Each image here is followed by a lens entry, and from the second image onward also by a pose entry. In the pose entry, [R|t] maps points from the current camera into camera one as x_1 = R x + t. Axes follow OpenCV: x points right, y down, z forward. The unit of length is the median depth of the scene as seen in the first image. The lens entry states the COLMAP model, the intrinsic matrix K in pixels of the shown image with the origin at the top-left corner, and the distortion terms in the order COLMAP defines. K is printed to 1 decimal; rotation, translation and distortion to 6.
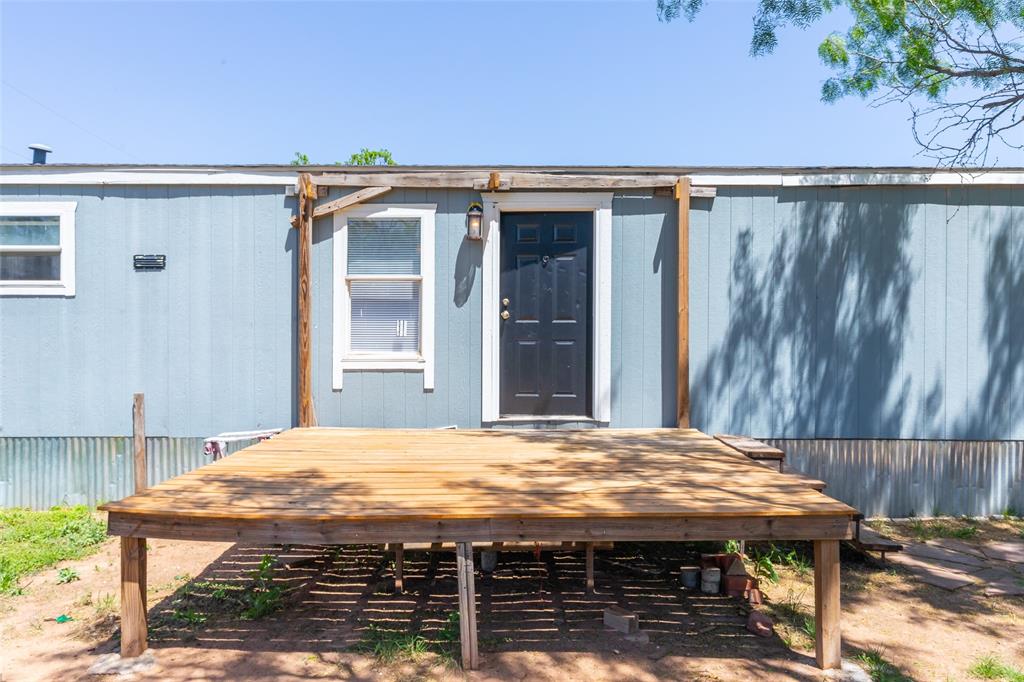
lens RADIAL K [[665.3, 0, 512.0], [0, 665.3, 341.0], [0, 0, 1]] dist [0.027322, 0.000486]
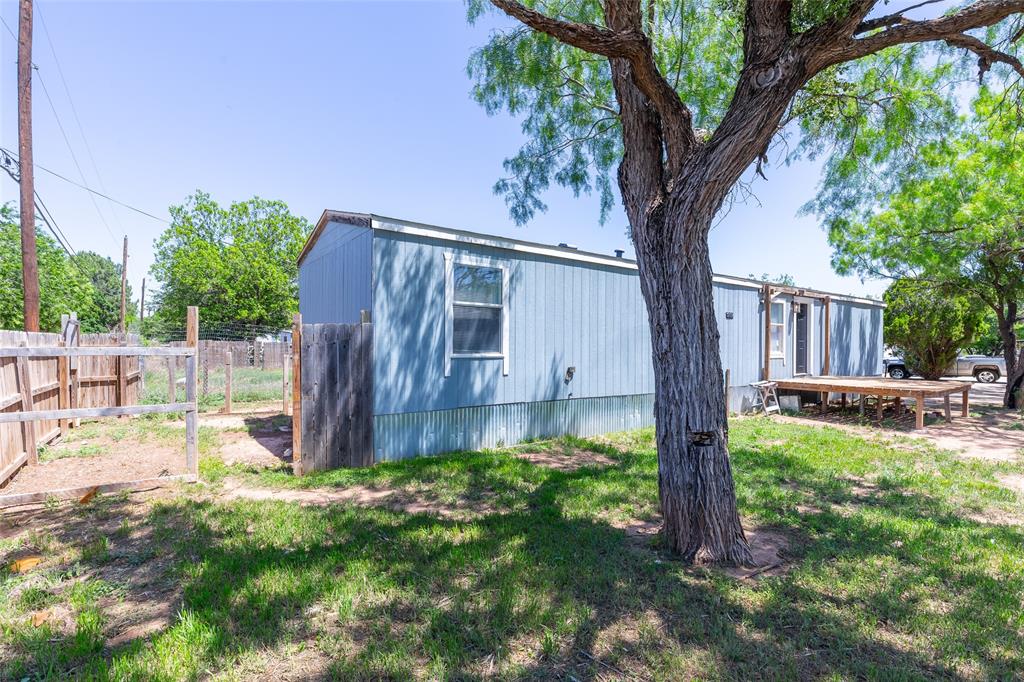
lens RADIAL K [[496.1, 0, 529.0], [0, 496.1, 346.3], [0, 0, 1]] dist [0.000946, 0.000232]
pose [[0.796490, 0.003718, 0.604640, -1.796279], [-0.007625, 0.999963, 0.003895, -0.004826], [-0.604604, -0.007713, 0.796489, -0.003986]]
